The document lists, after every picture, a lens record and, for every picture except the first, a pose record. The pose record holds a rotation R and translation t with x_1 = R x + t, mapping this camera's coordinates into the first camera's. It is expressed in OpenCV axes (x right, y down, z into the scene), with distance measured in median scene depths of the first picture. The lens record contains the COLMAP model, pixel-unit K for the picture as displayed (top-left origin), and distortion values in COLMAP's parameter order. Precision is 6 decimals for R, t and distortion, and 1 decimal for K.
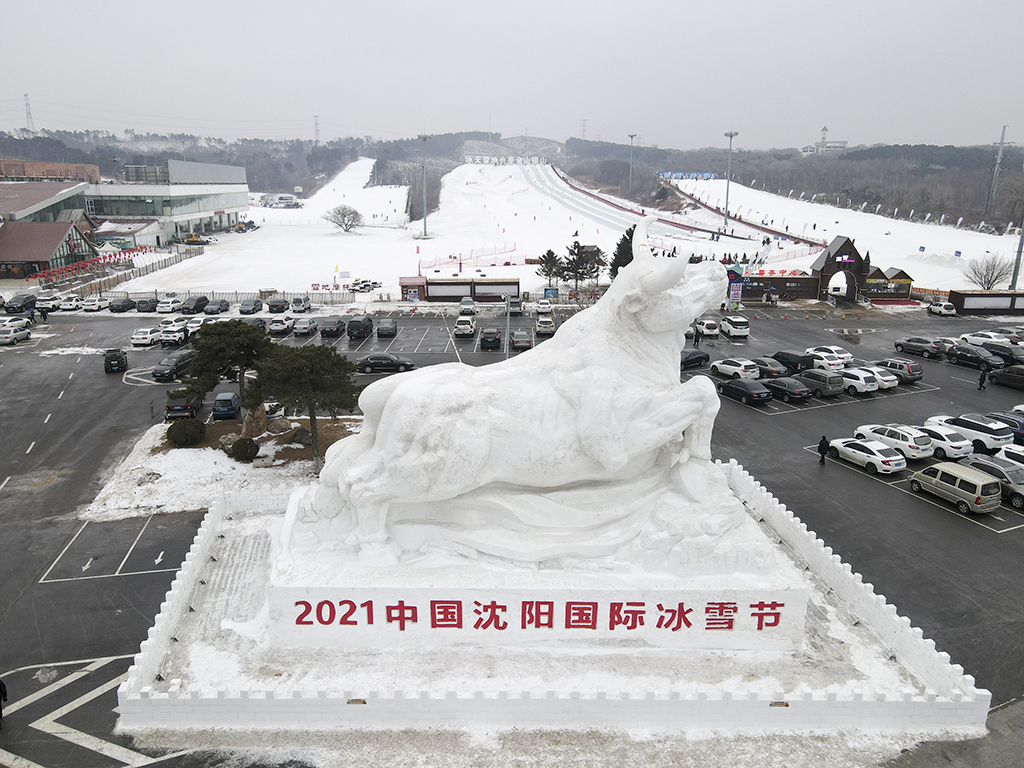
lens RADIAL K [[757.3, 0, 511.9], [0, 757.3, 384.1], [0, 0, 1]] dist [0.011175, 0.014256]
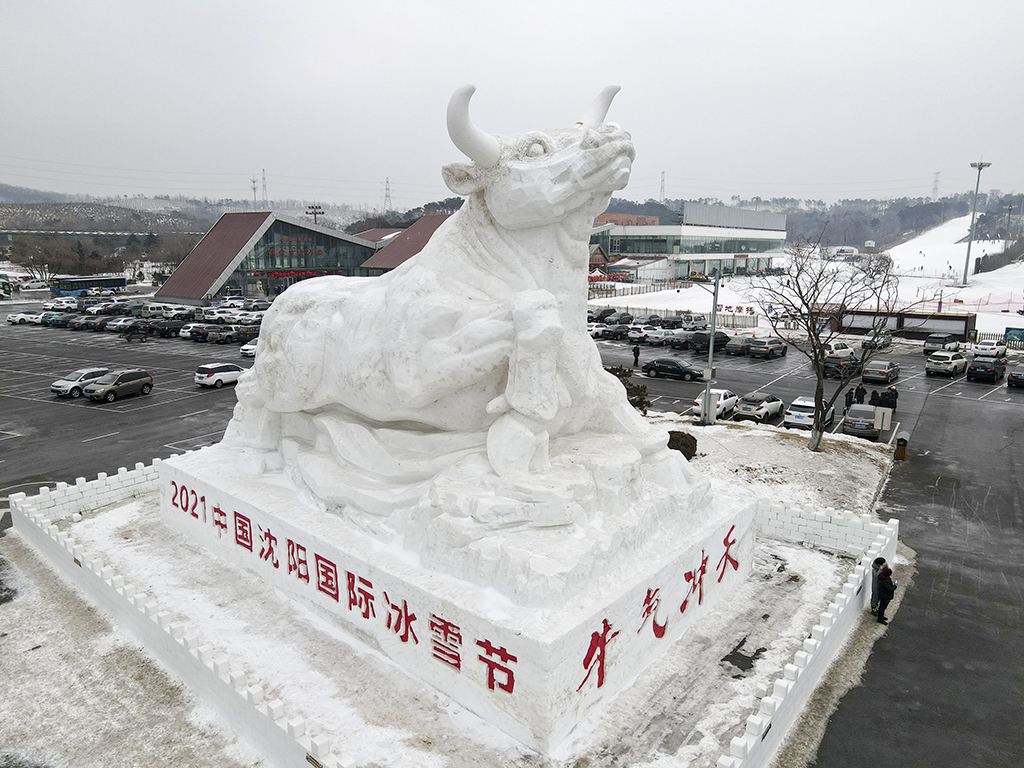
lens RADIAL K [[757.3, 0, 513.4], [0, 757.3, 385.0], [0, 0, 1]] dist [0.011175, 0.014256]
pose [[0.722248, 0.124486, -0.680339, 0.725628], [-0.182579, 0.983092, -0.013944, 0.088726], [0.667101, 0.134287, 0.732764, 0.533969]]
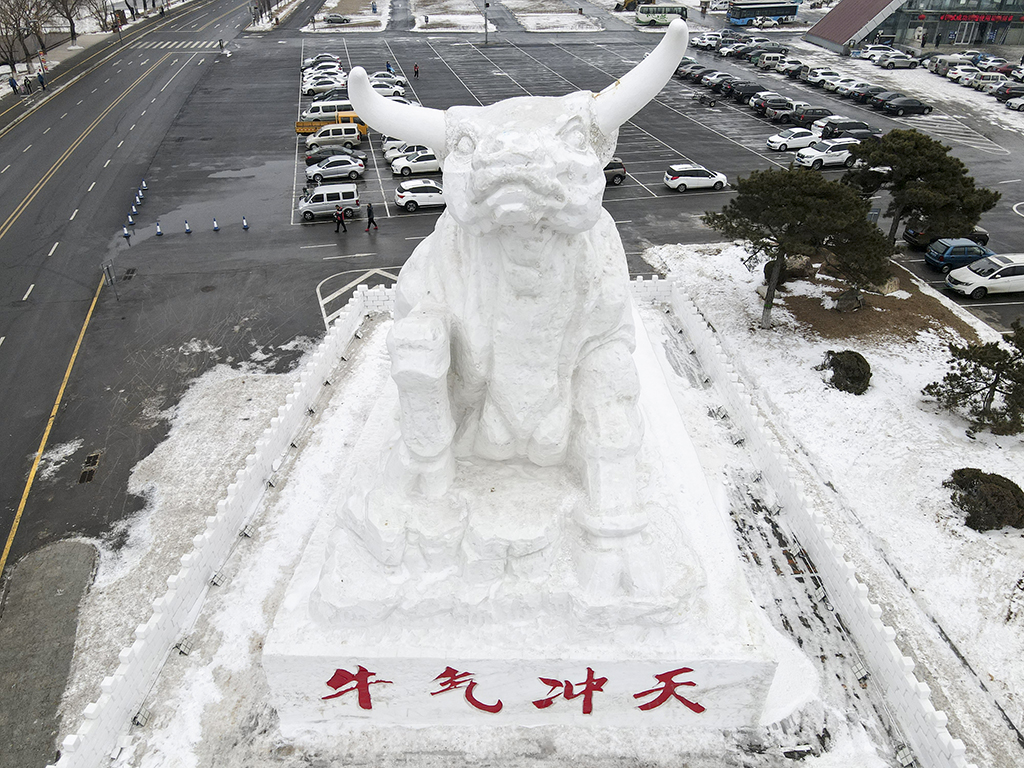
lens RADIAL K [[757.3, 0, 512.4], [0, 757.3, 384.1], [0, 0, 1]] dist [0.011175, 0.014256]
pose [[-0.111432, 0.518136, -0.848008, 0.779732], [-0.261703, 0.807902, 0.528020, -0.300867], [0.958694, 0.280765, 0.045571, 1.095943]]
